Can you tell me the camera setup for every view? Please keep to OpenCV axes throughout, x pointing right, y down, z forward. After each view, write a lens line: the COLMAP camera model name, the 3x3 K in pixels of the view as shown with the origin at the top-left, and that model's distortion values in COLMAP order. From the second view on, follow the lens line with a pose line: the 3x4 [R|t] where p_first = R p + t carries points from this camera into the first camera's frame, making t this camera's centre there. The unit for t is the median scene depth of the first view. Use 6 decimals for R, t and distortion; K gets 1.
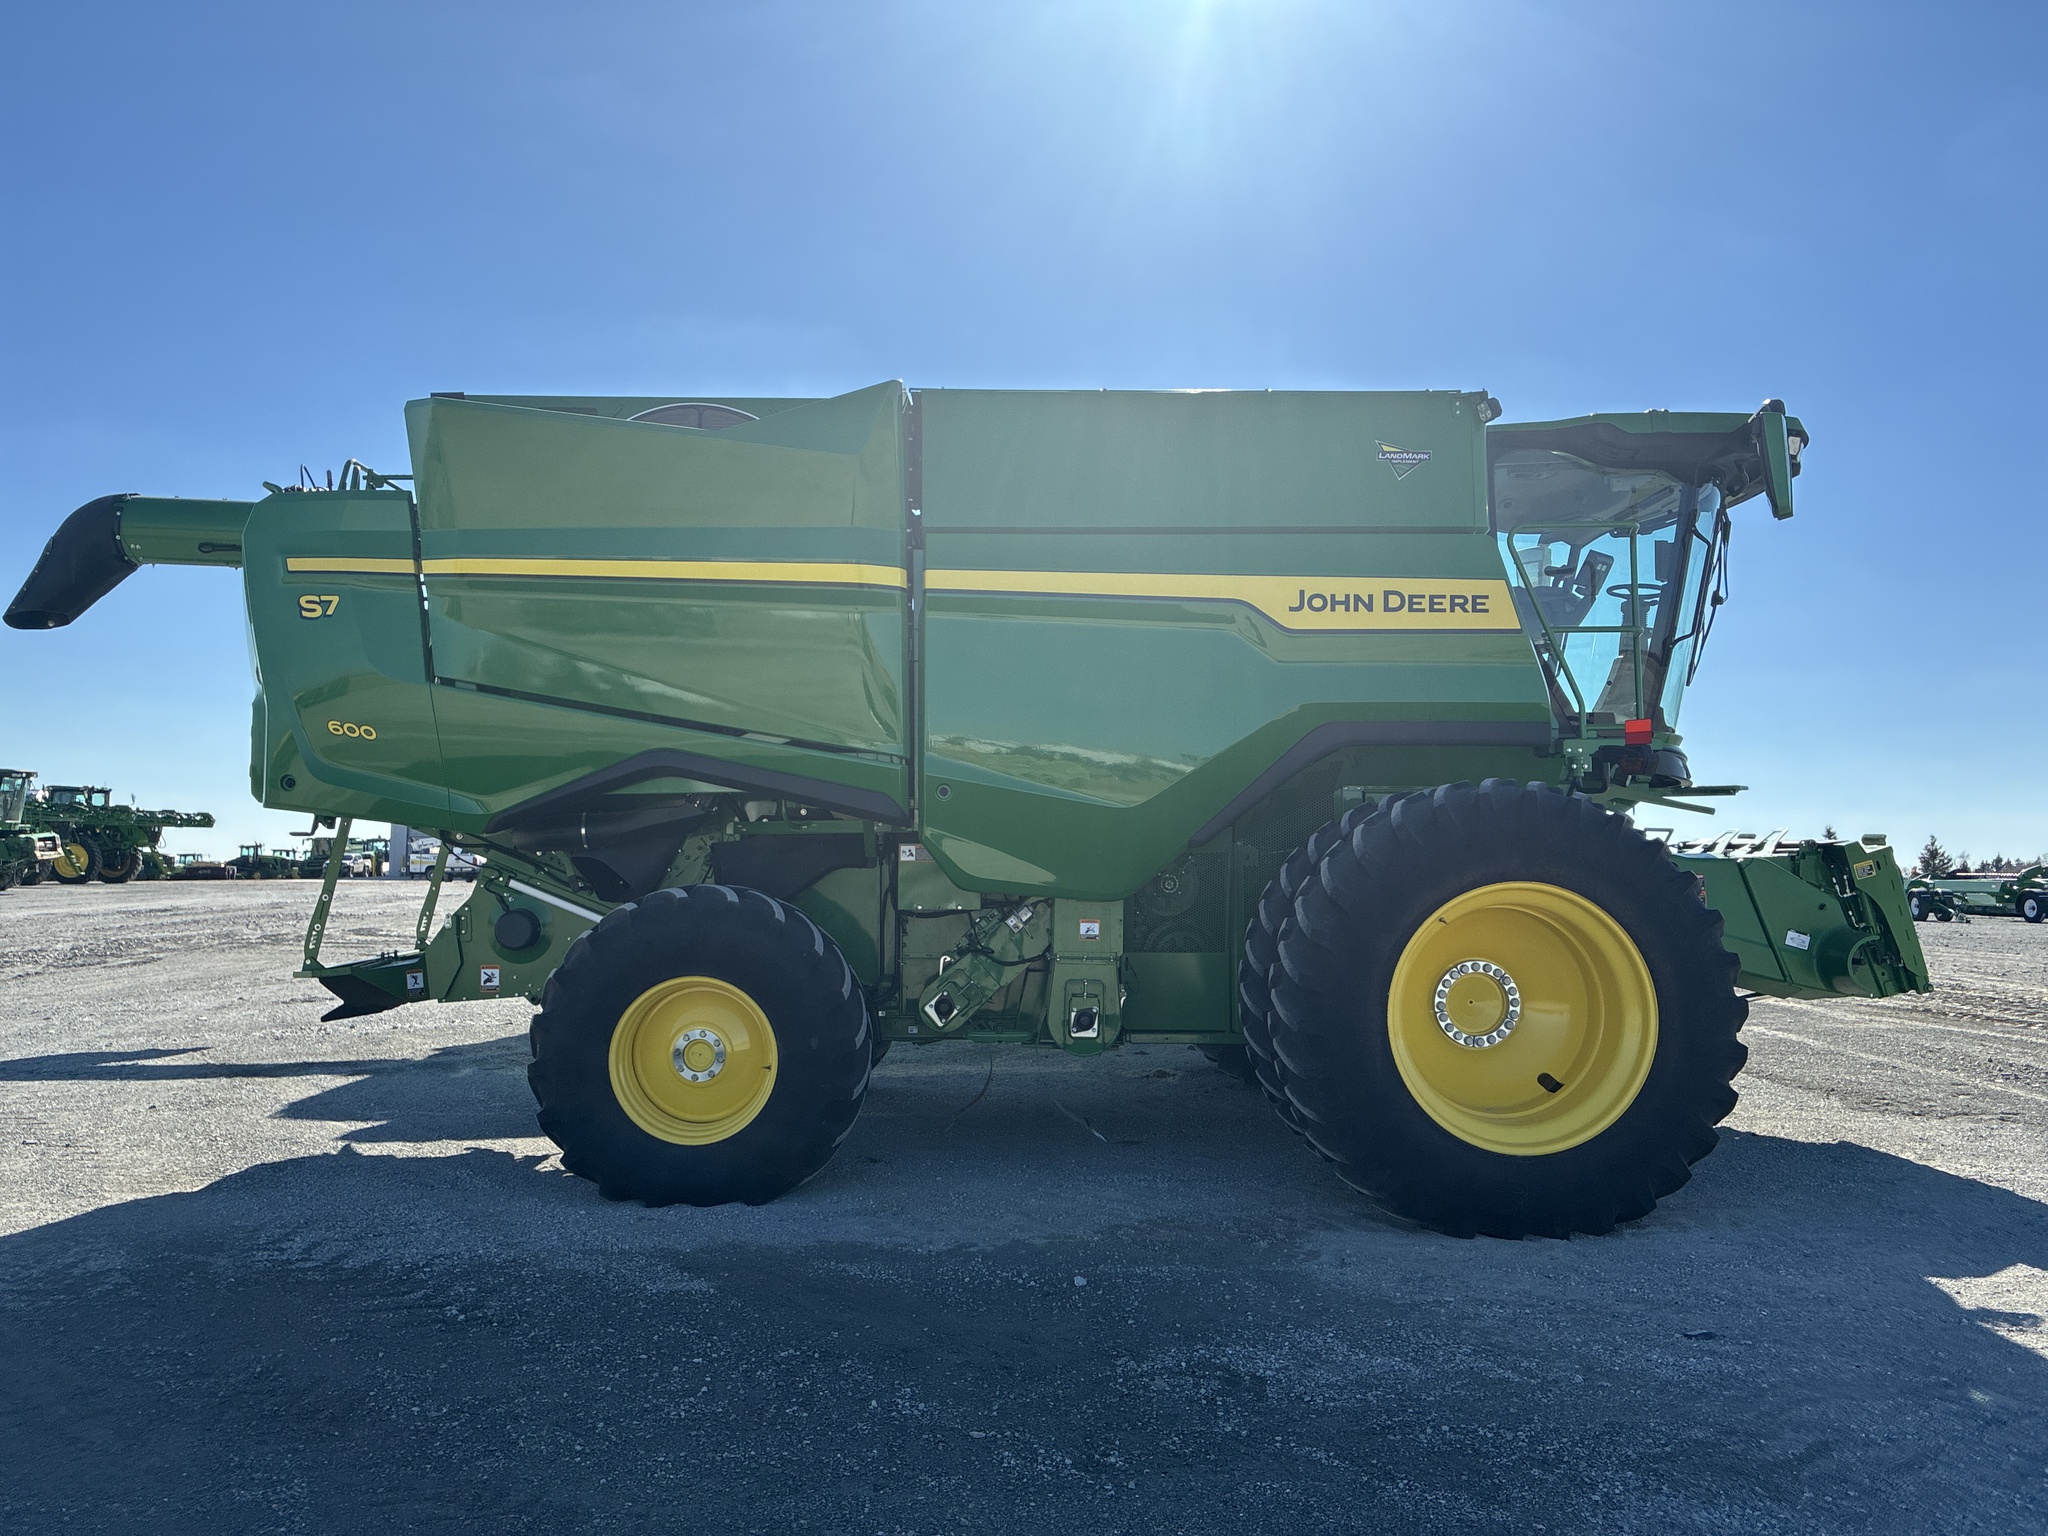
lens RADIAL K [[1623.8, 0, 1028.7], [0, 1623.8, 722.0], [0, 0, 1]] dist [-0.051242, -0.000469]
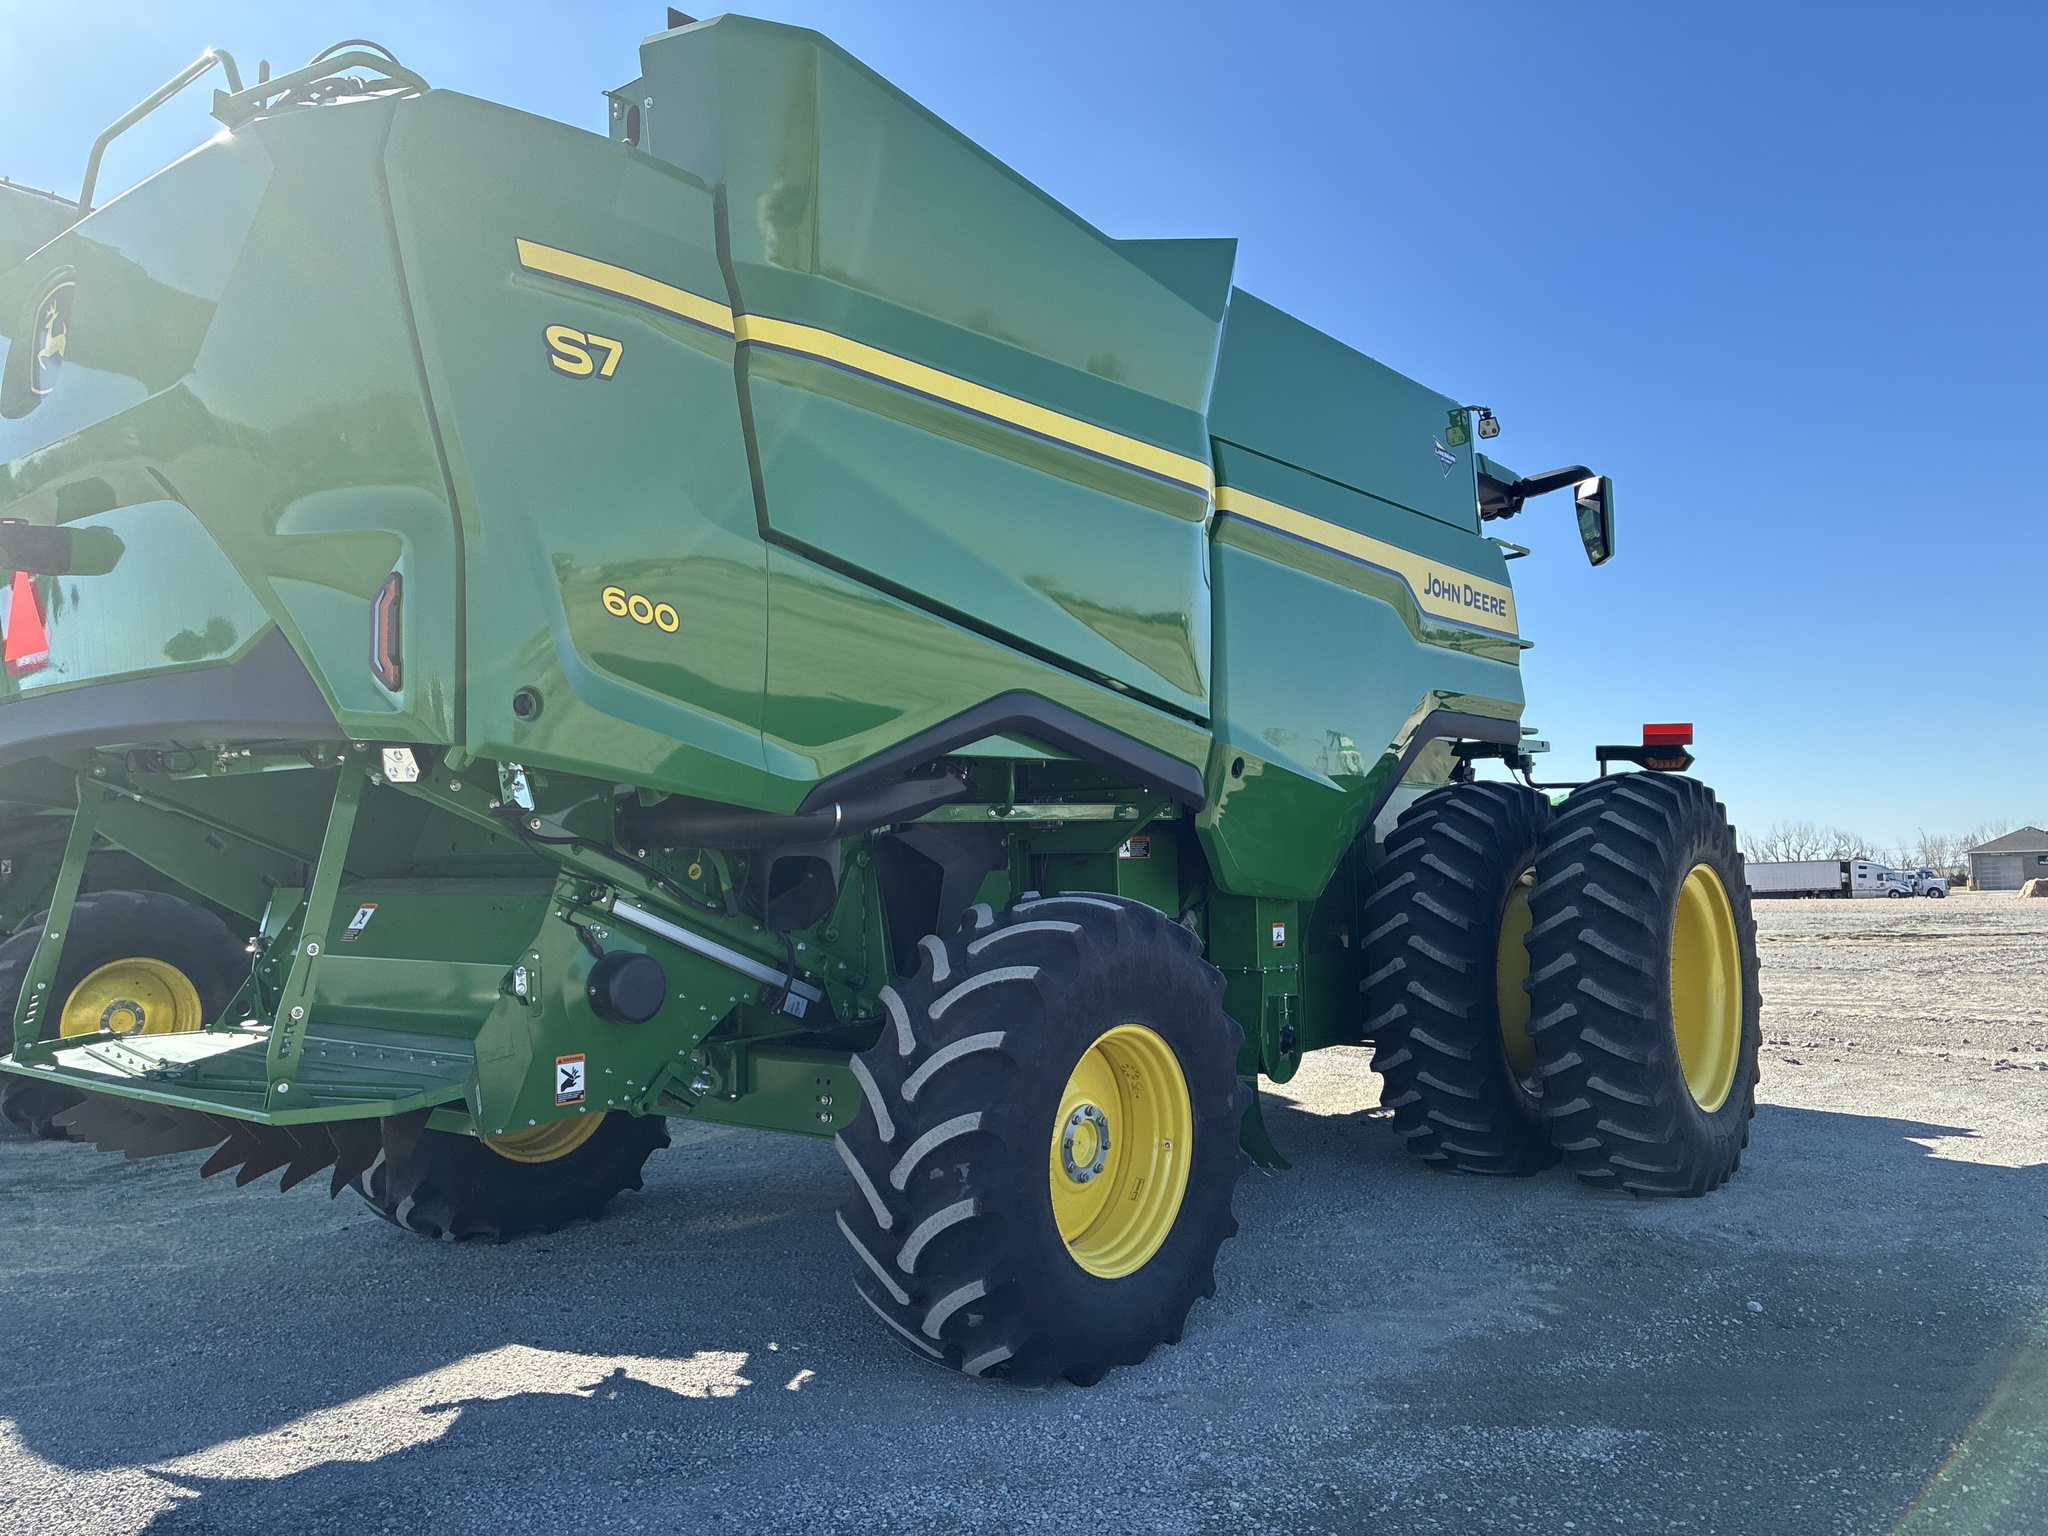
lens RADIAL K [[1623.8, 0, 1028.7], [0, 1623.8, 722.0], [0, 0, 1]] dist [-0.051242, -0.000469]
pose [[0.634703, 0.056037, 0.770721, -0.725475], [-0.041382, 0.998401, -0.038512, 0.054899], [-0.771647, -0.007450, 0.636007, 0.568155]]
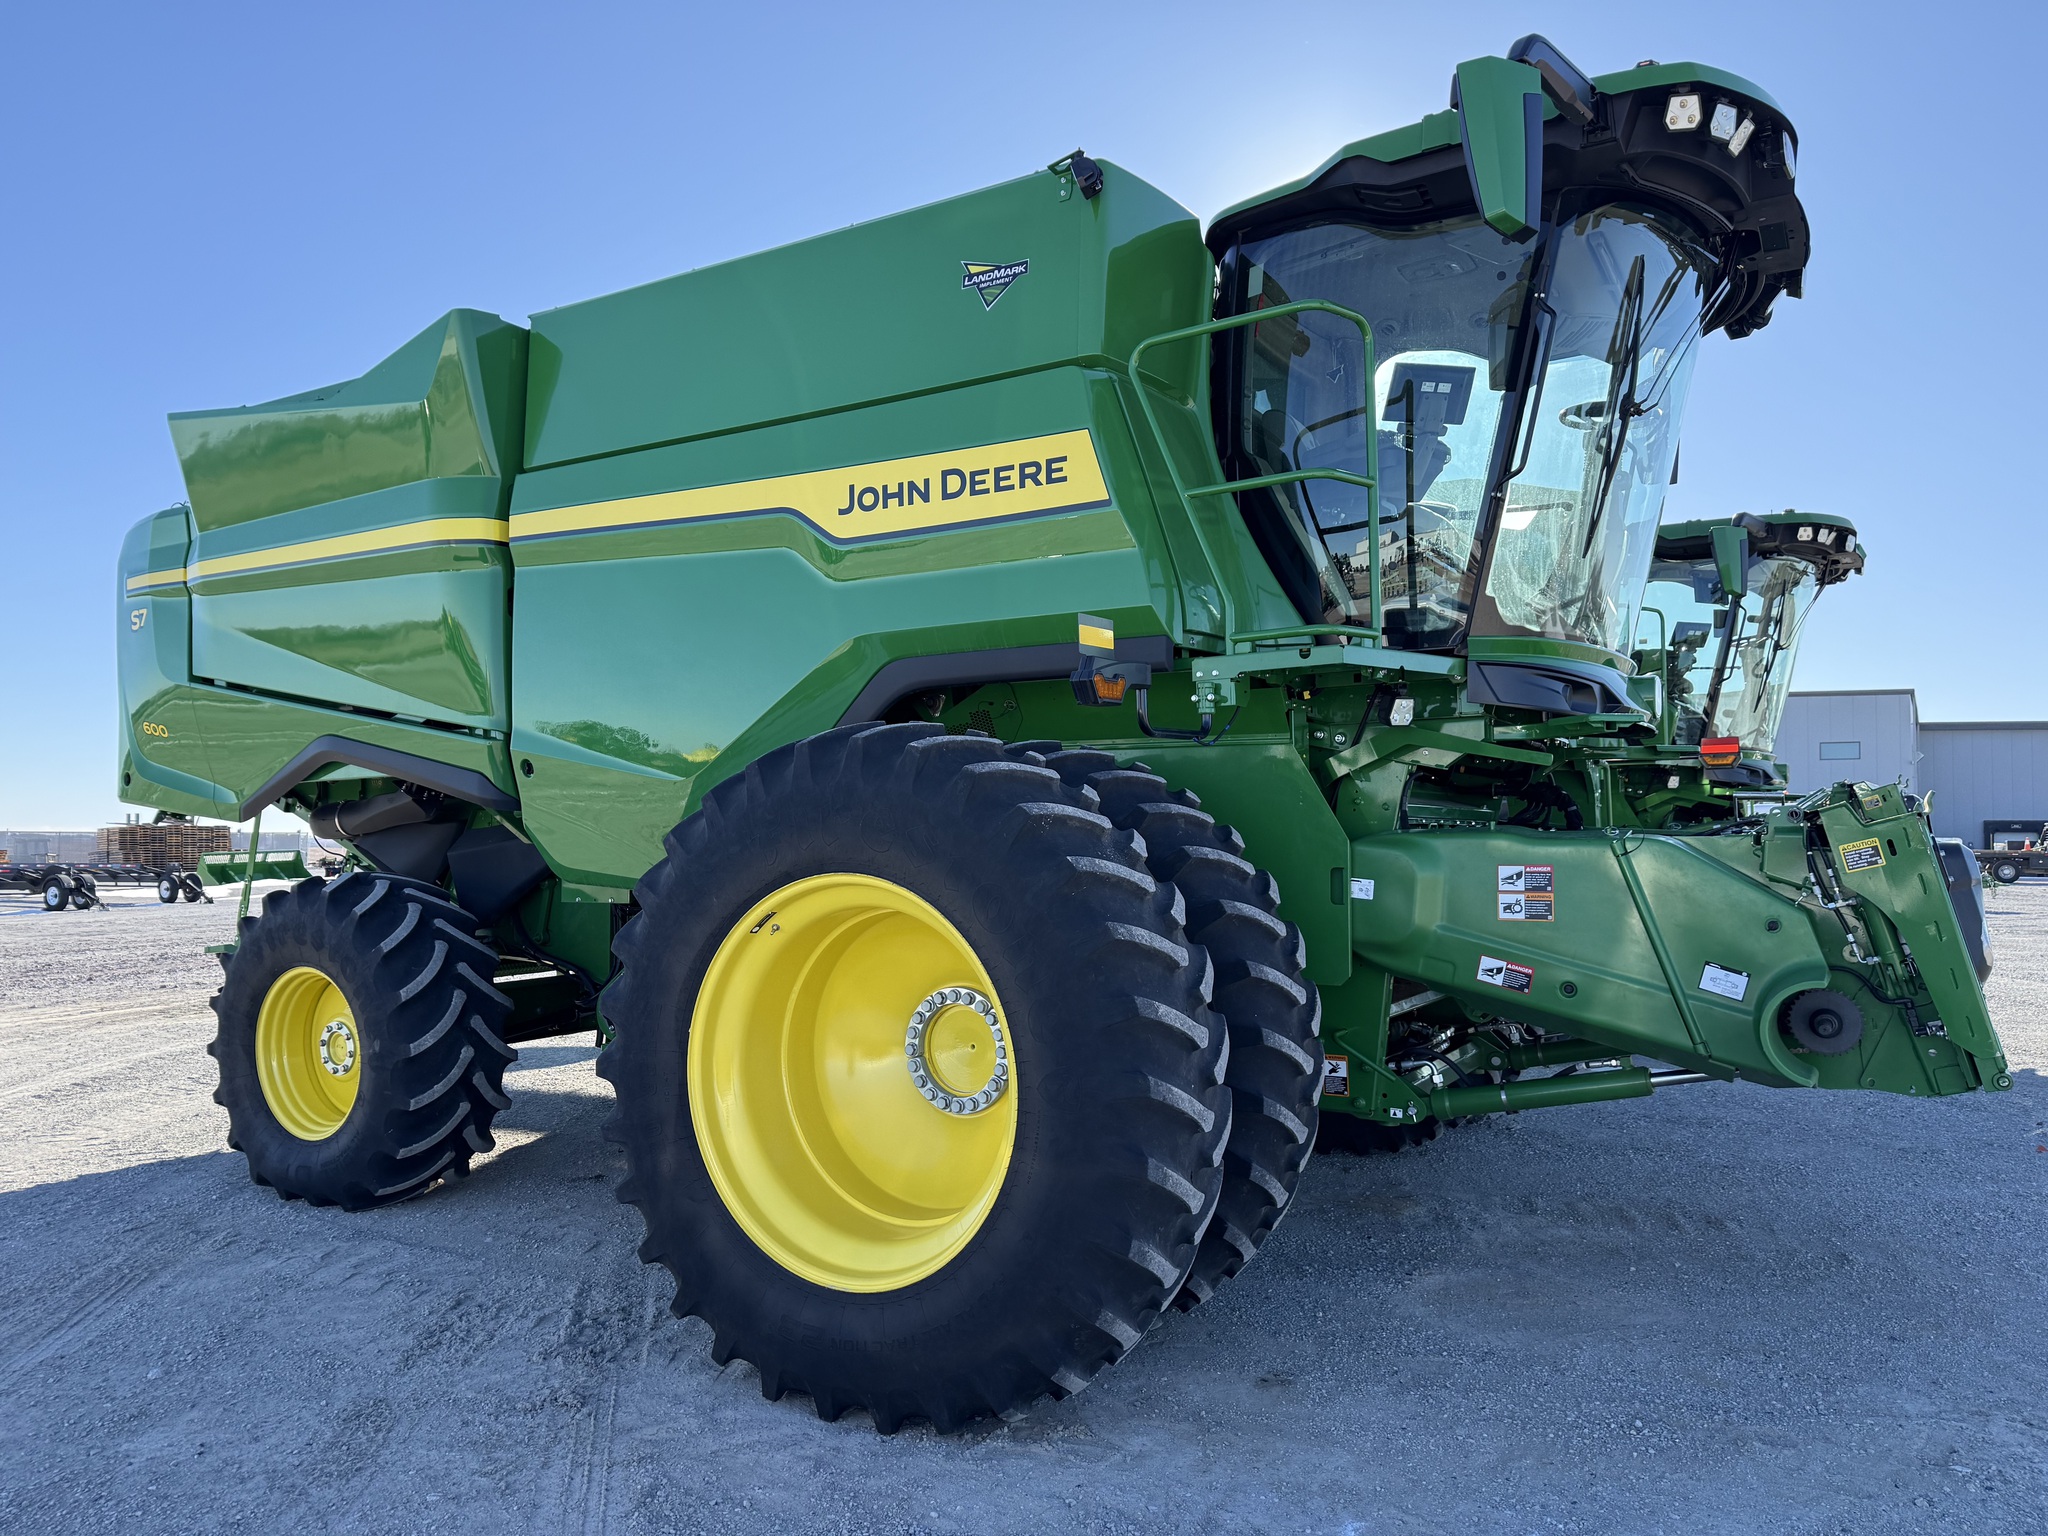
lens RADIAL K [[1484.5, 0, 1024.0], [0, 1484.5, 768.0], [0, 0, 1]] dist [0.067728, -0.182003]
pose [[0.837483, -0.028342, -0.545729, 0.610248], [0.048799, 0.998543, 0.023028, 0.038158], [0.544281, -0.045917, 0.837646, 0.456614]]
